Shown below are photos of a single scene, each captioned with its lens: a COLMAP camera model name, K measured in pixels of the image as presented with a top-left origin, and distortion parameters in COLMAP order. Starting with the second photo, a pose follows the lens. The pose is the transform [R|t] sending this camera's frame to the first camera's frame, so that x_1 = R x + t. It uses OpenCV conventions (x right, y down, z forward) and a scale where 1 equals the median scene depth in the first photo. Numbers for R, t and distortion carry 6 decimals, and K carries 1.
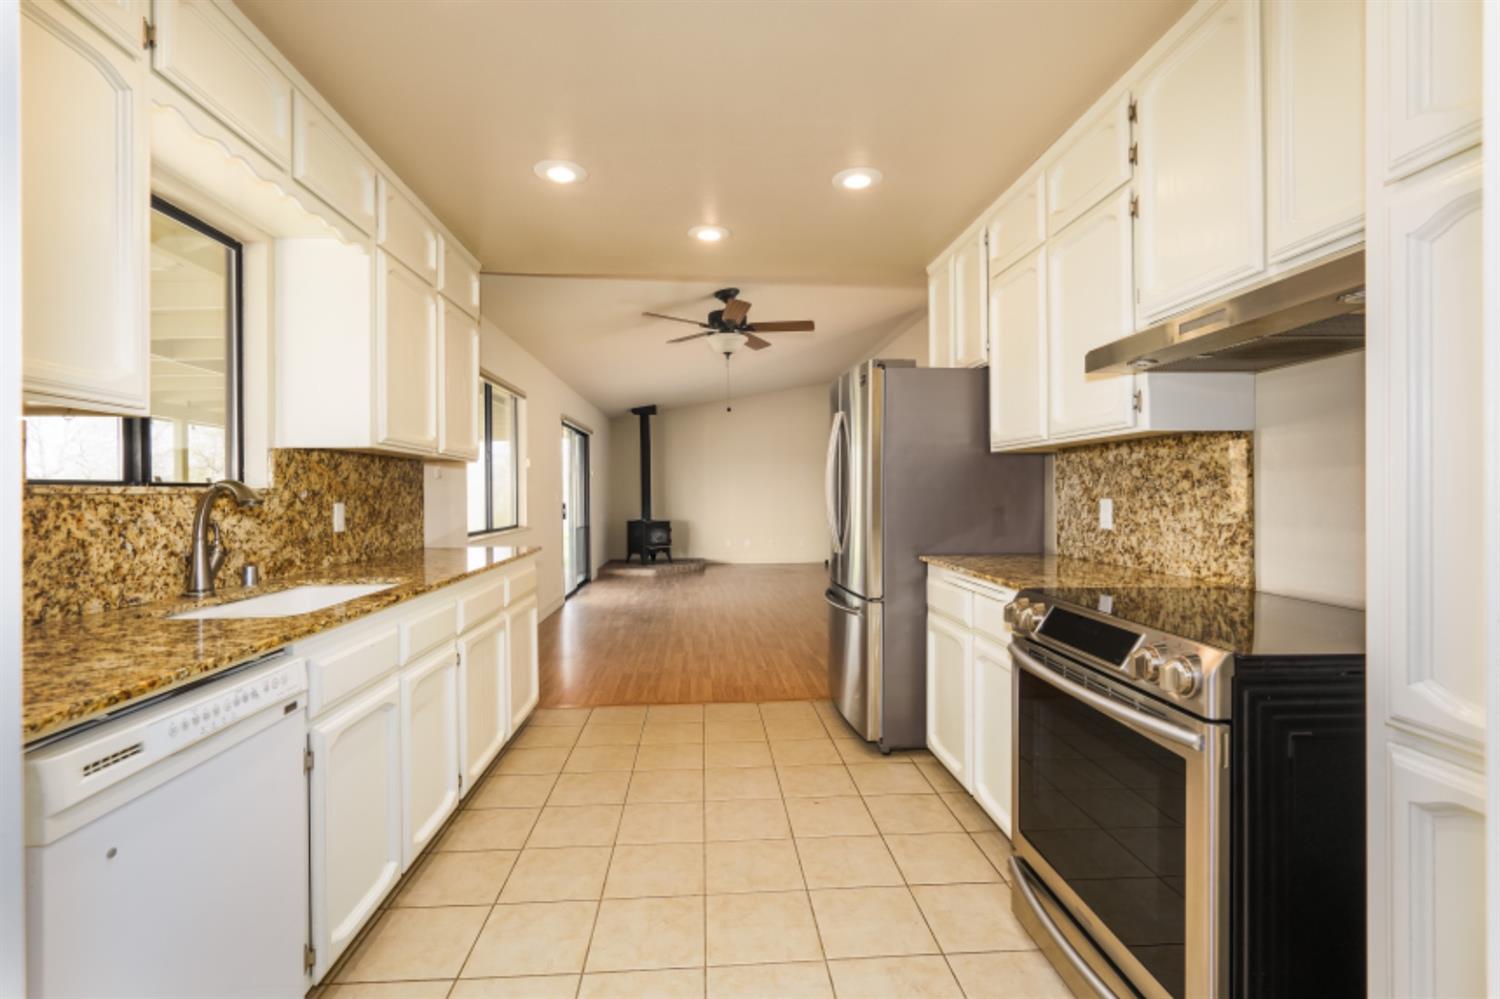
lens RADIAL K [[695.6, 0, 749.7], [0, 695.6, 499.3], [0, 0, 1]] dist [-0.001484, -0.000095]
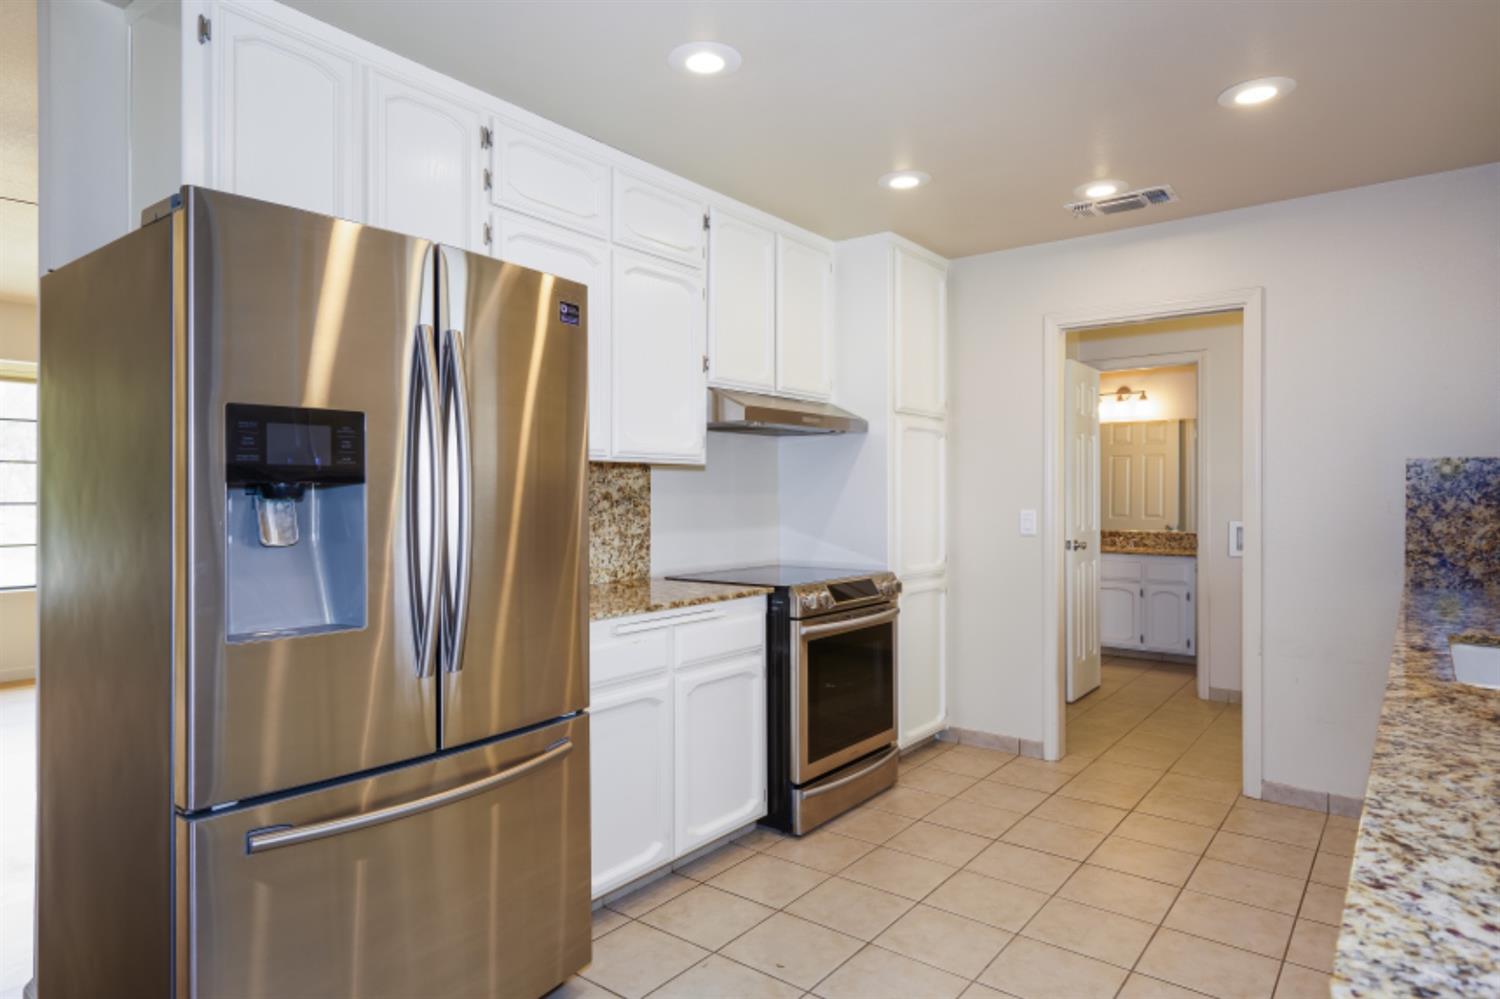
lens RADIAL K [[856.5, 0, 749.5], [0, 856.5, 493.7], [0, 0, 1]] dist [0.000836, -0.000056]
pose [[-0.744170, 0.002860, 0.667984, -0.544570], [0.007595, 0.999962, 0.004179, -0.045041], [-0.667947, 0.008183, -0.744164, 1.986066]]
